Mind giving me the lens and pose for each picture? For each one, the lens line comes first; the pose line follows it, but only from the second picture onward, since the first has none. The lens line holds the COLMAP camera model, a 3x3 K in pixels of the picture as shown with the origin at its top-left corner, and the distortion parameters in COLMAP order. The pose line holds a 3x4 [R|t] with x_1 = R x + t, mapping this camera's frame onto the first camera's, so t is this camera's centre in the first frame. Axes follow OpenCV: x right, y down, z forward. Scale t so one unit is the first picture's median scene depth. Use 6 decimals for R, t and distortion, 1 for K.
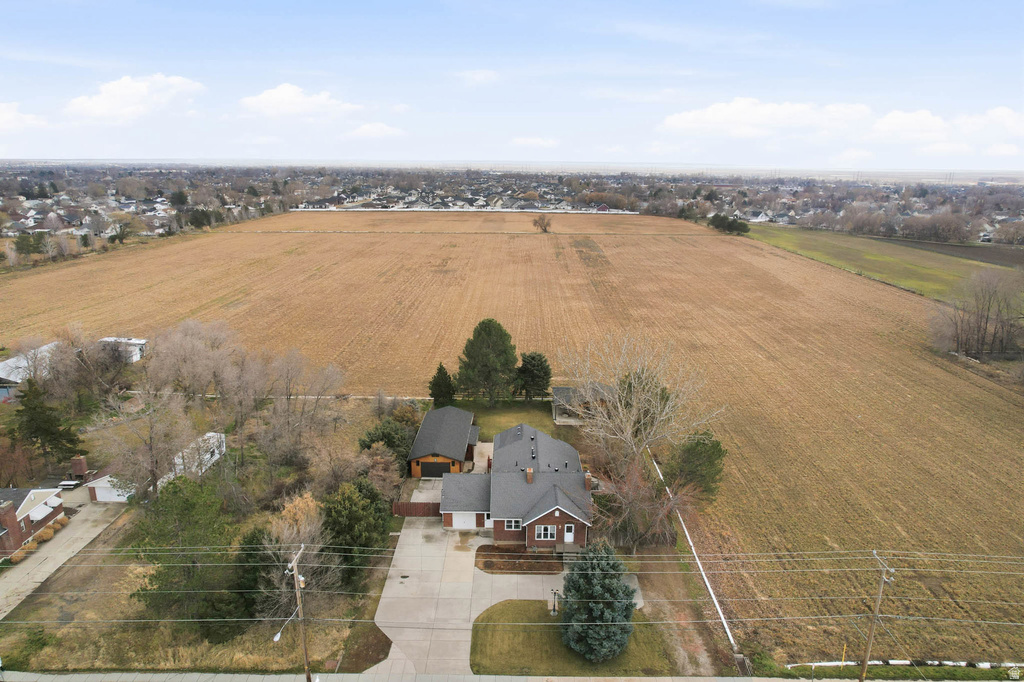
lens RADIAL K [[654.8, 0, 510.0], [0, 654.8, 340.3], [0, 0, 1]] dist [-0.077655, 0.067117]
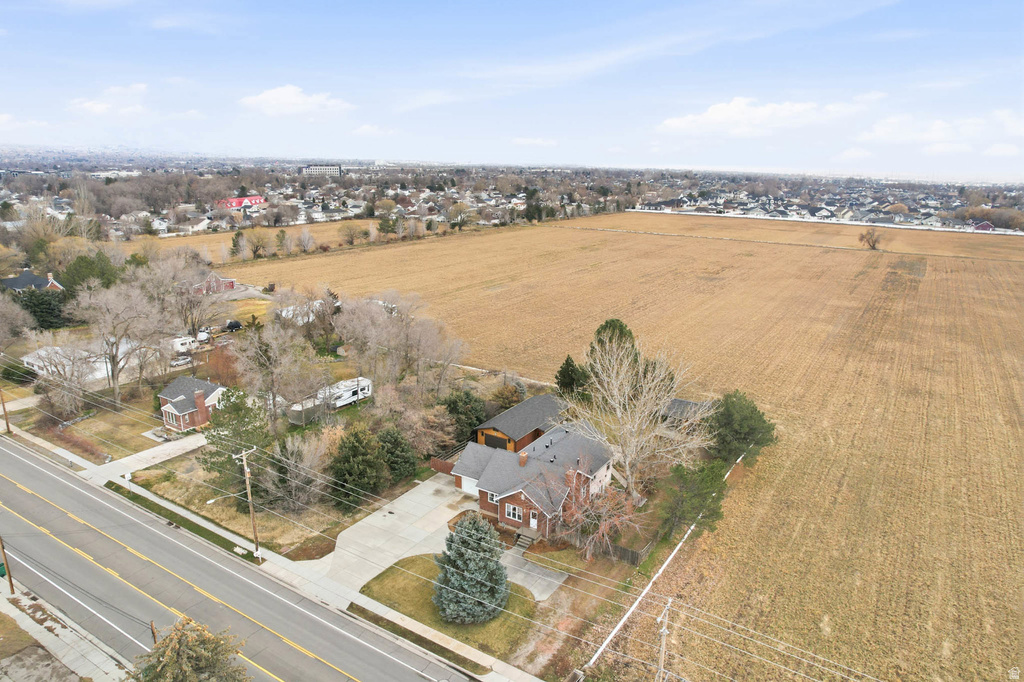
lens RADIAL K [[654.8, 0, 510.0], [0, 654.8, 340.3], [0, 0, 1]] dist [-0.077655, 0.067117]
pose [[0.849979, 0.142300, -0.507234, 0.267504], [-0.144973, 0.988835, 0.034475, -0.008634], [0.506477, 0.044232, 0.861118, 0.034275]]
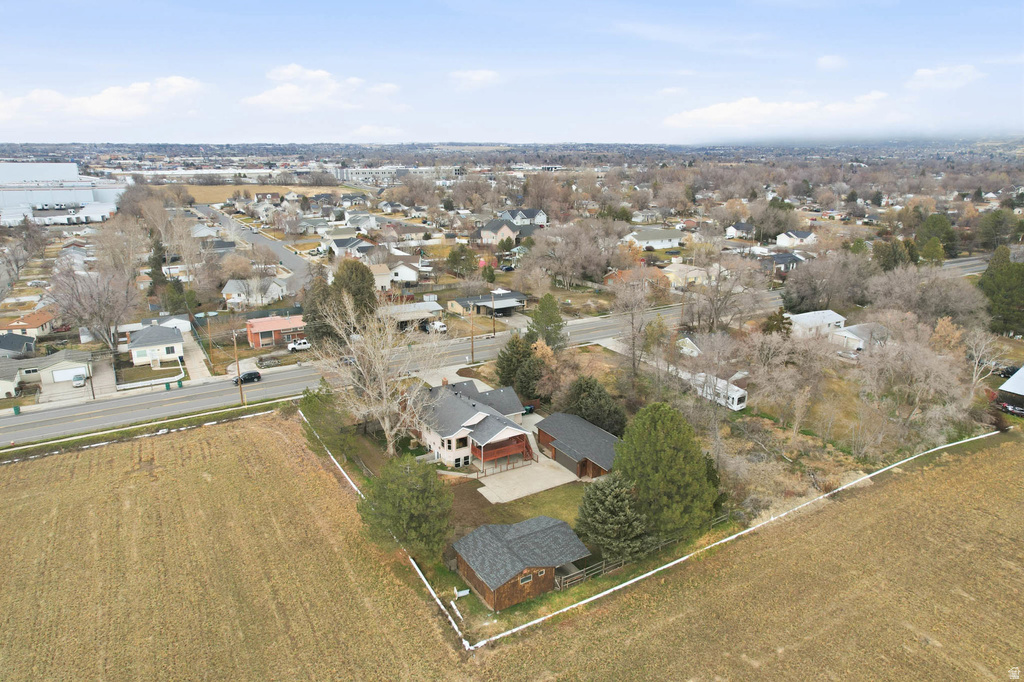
lens RADIAL K [[654.8, 0, 510.0], [0, 654.8, 340.3], [0, 0, 1]] dist [-0.077655, 0.067117]
pose [[-0.845852, 0.133959, -0.516323, 0.311342], [-0.151196, 0.868043, 0.472906, -0.274958], [0.511540, 0.478075, -0.713982, 1.025736]]
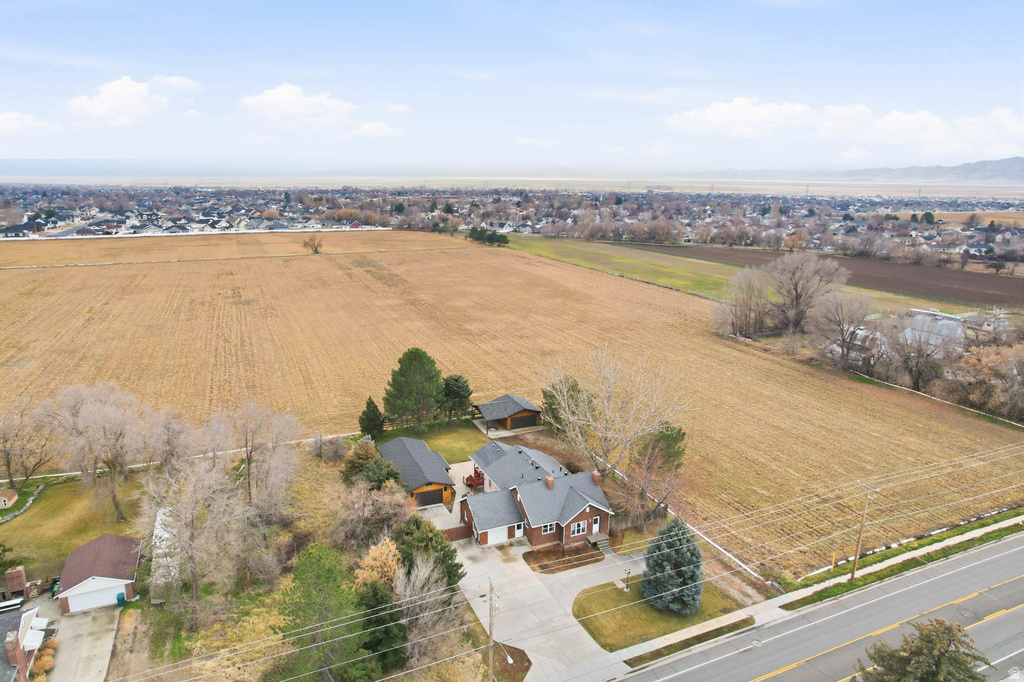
lens RADIAL K [[654.8, 0, 510.0], [0, 654.8, 340.3], [0, 0, 1]] dist [-0.077655, 0.067117]
pose [[0.911672, -0.101588, 0.398163, -0.233173], [0.108754, 0.994058, 0.004613, -0.025425], [-0.396266, 0.039096, 0.917303, -0.007437]]
